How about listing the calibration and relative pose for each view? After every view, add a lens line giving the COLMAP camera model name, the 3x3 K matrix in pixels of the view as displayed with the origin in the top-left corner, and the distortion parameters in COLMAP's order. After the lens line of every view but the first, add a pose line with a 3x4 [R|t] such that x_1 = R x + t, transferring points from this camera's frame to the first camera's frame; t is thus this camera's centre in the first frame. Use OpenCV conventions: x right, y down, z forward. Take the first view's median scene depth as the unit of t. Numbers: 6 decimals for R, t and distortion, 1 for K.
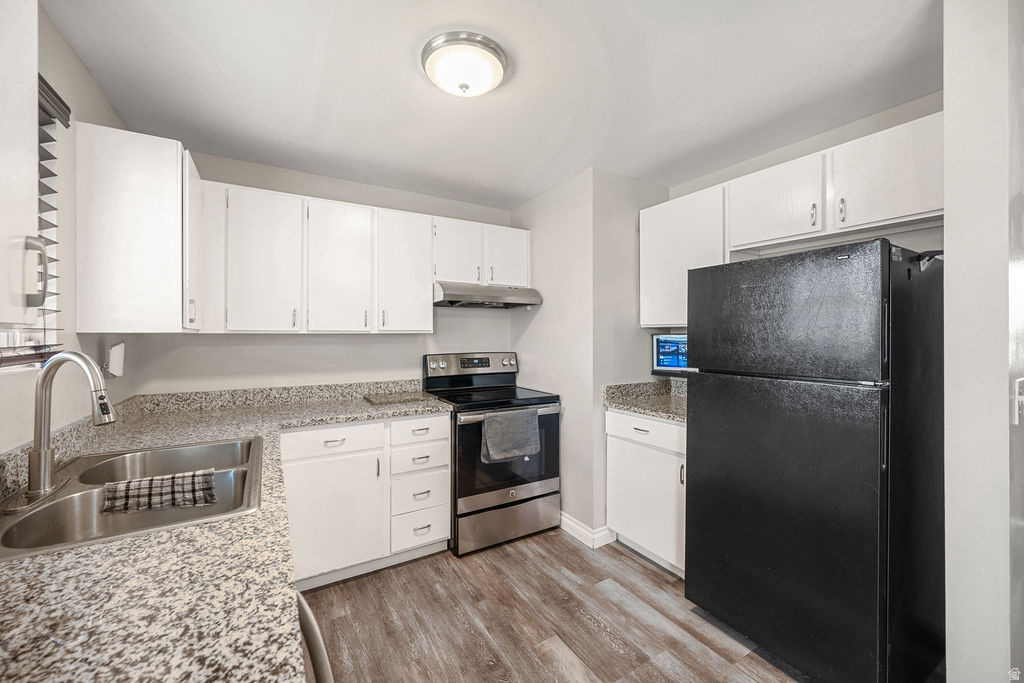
lens RADIAL K [[401.1, 0, 512.2], [0, 401.1, 336.4], [0, 0, 1]] dist [-0.000608, -0.000100]
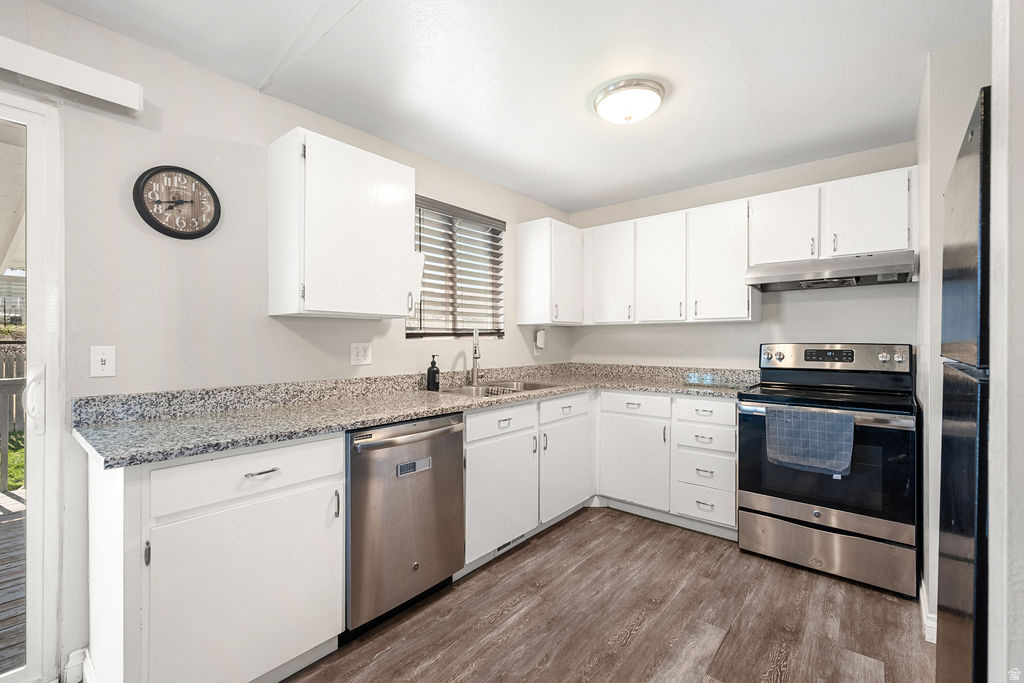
lens RADIAL K [[441.3, 0, 512.0], [0, 441.3, 341.5], [0, 0, 1]] dist [-0.001539, -0.000102]
pose [[0.324041, 0.004674, -0.946032, 0.715983], [-0.001443, 0.999989, 0.004446, 0.045194], [0.946042, -0.000076, 0.324044, 0.142530]]
